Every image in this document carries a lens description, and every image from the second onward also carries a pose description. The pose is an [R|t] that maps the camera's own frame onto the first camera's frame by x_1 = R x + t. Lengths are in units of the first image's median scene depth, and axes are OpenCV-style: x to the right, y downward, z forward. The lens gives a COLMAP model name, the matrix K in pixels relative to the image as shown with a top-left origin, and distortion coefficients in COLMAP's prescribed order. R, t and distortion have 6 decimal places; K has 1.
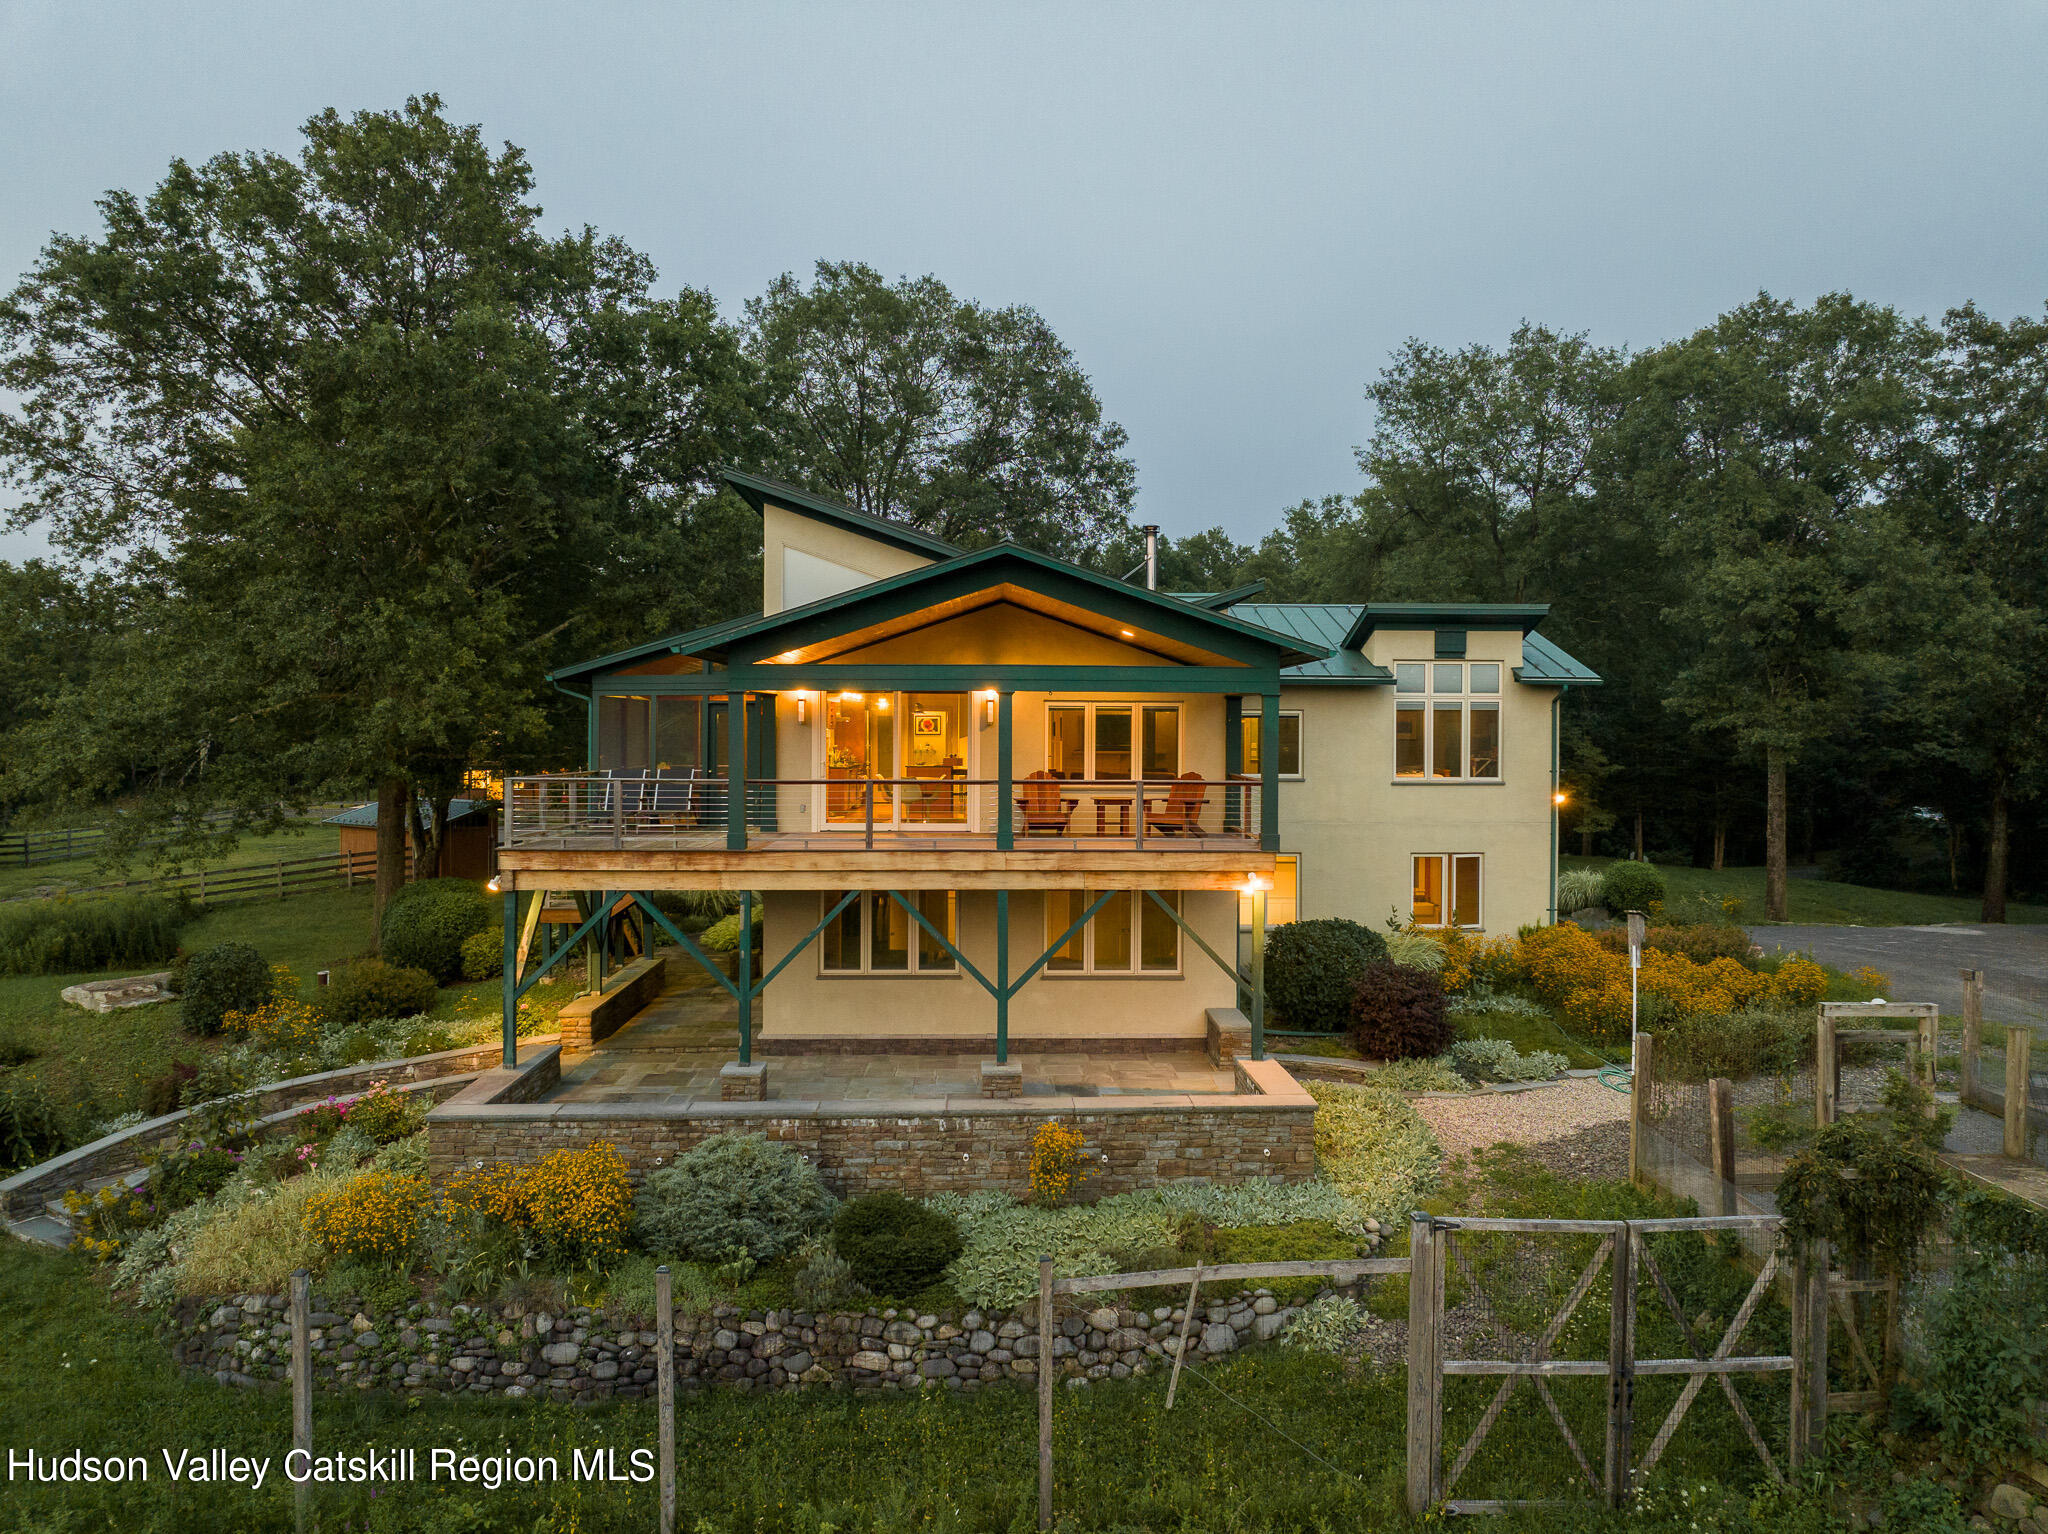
lens RADIAL K [[1433.7, 0, 1024.0], [0, 1433.7, 767.0], [0, 0, 1]] dist [-0.035380, -0.002109]
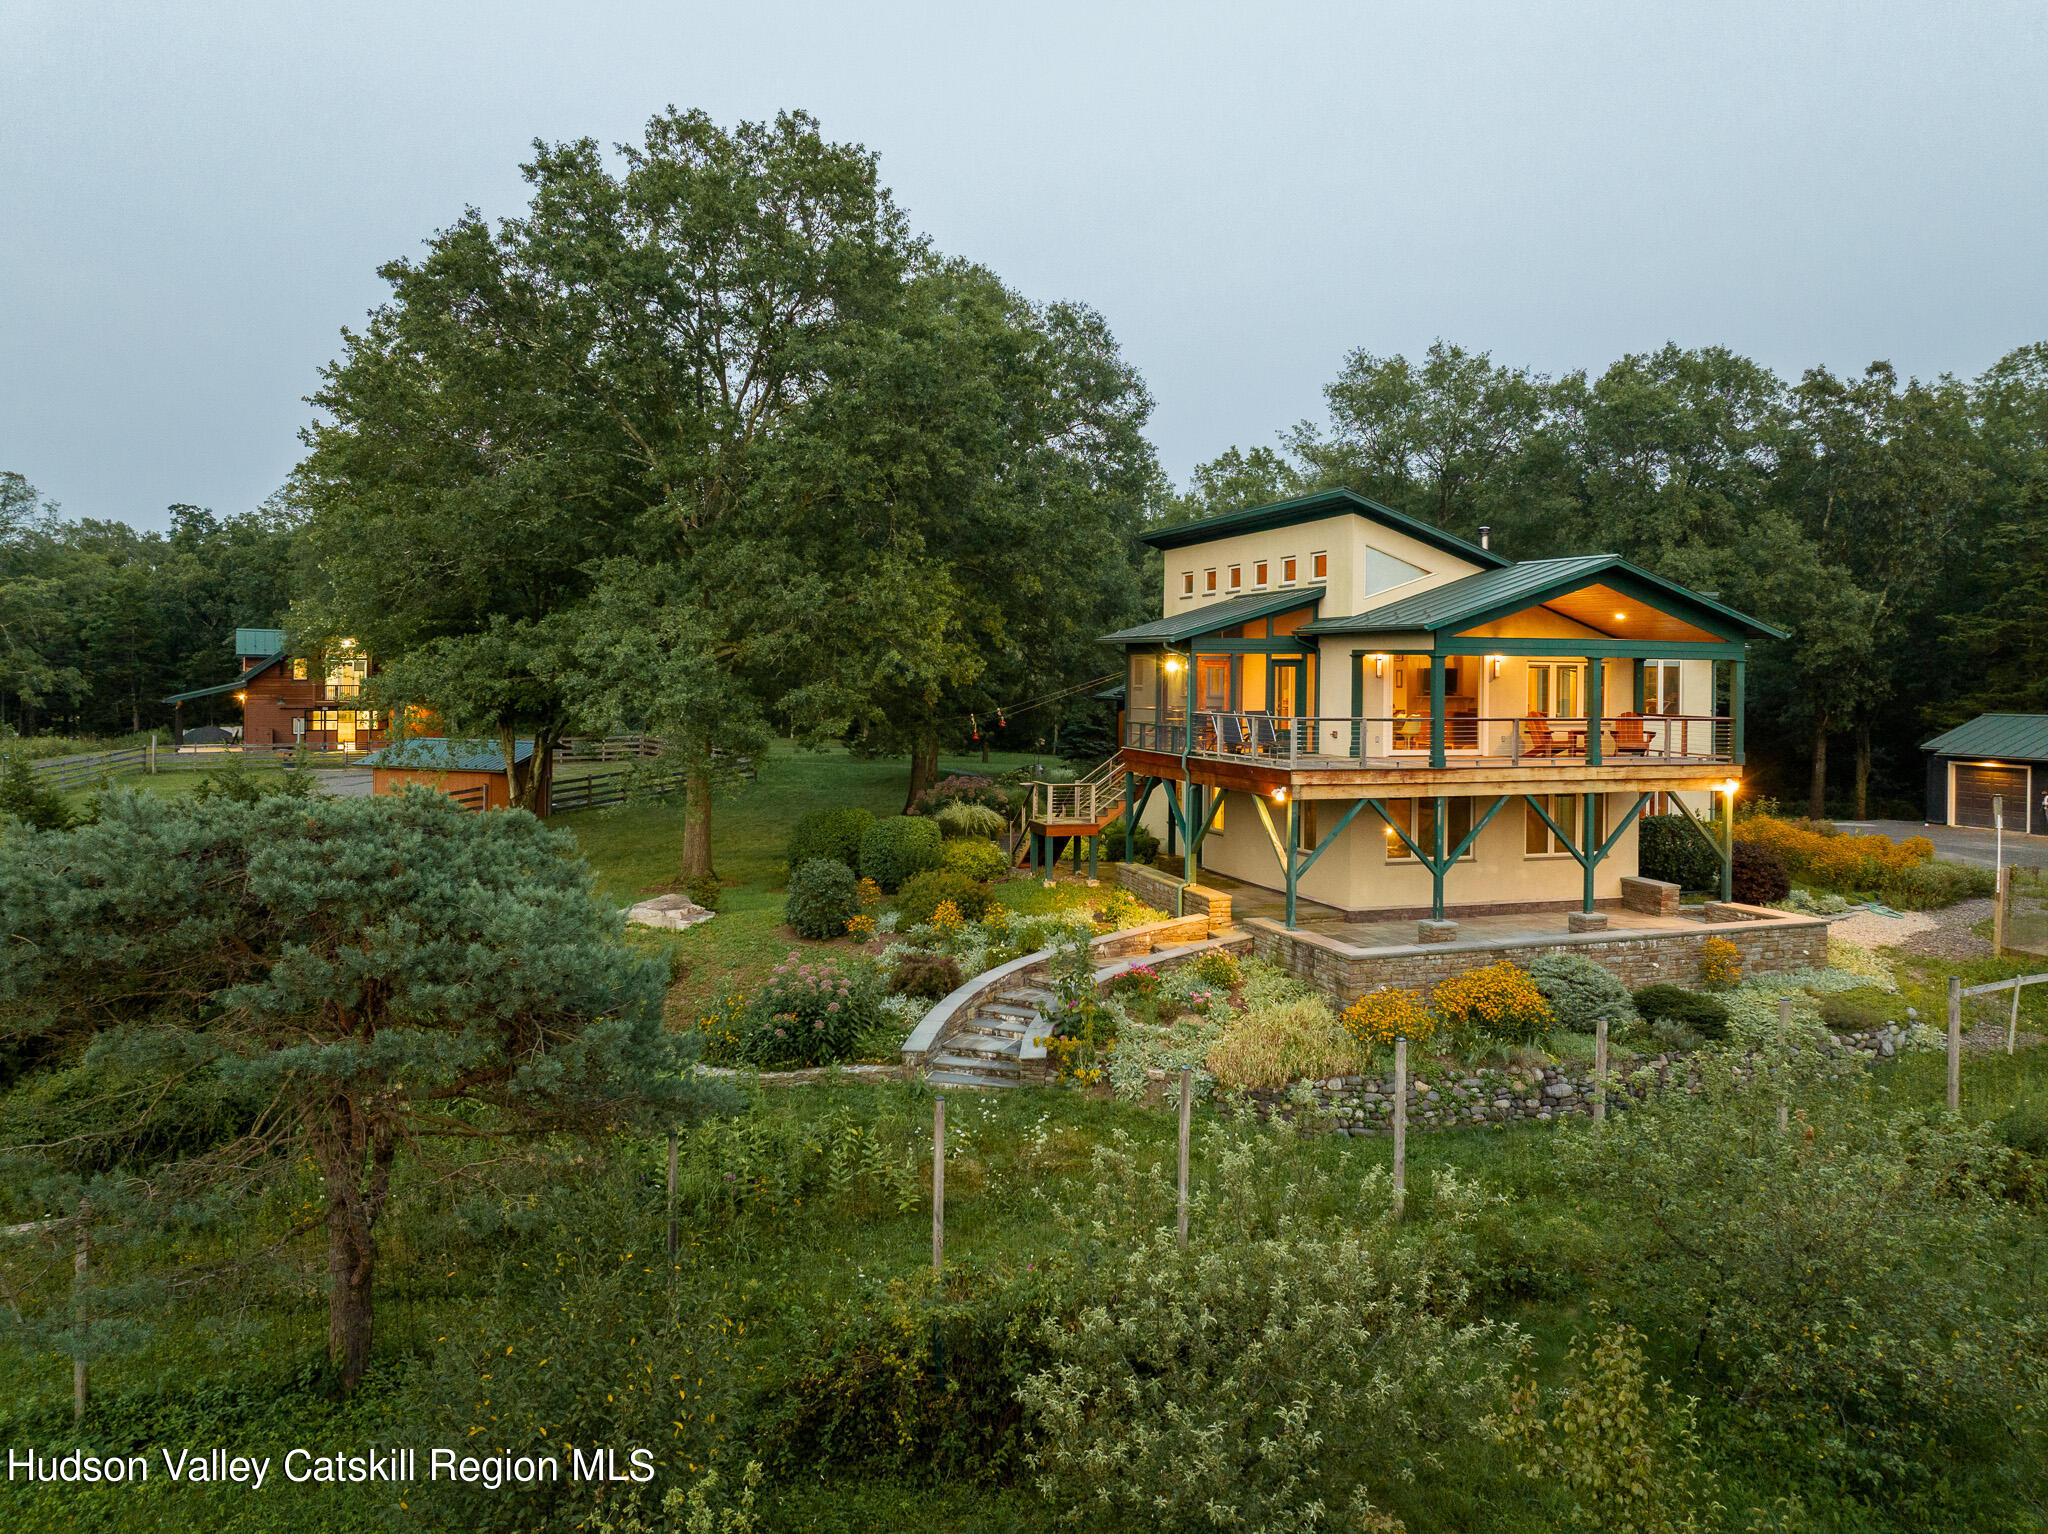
lens RADIAL K [[1450.1, 0, 1019.3], [0, 1450.1, 698.8], [0, 0, 1]] dist [-0.033960, -0.005347]
pose [[0.962153, -0.000155, 0.272508, -0.854104], [0.001243, 0.999992, -0.003822, -0.004734], [-0.272506, 0.004016, 0.962146, -0.224997]]
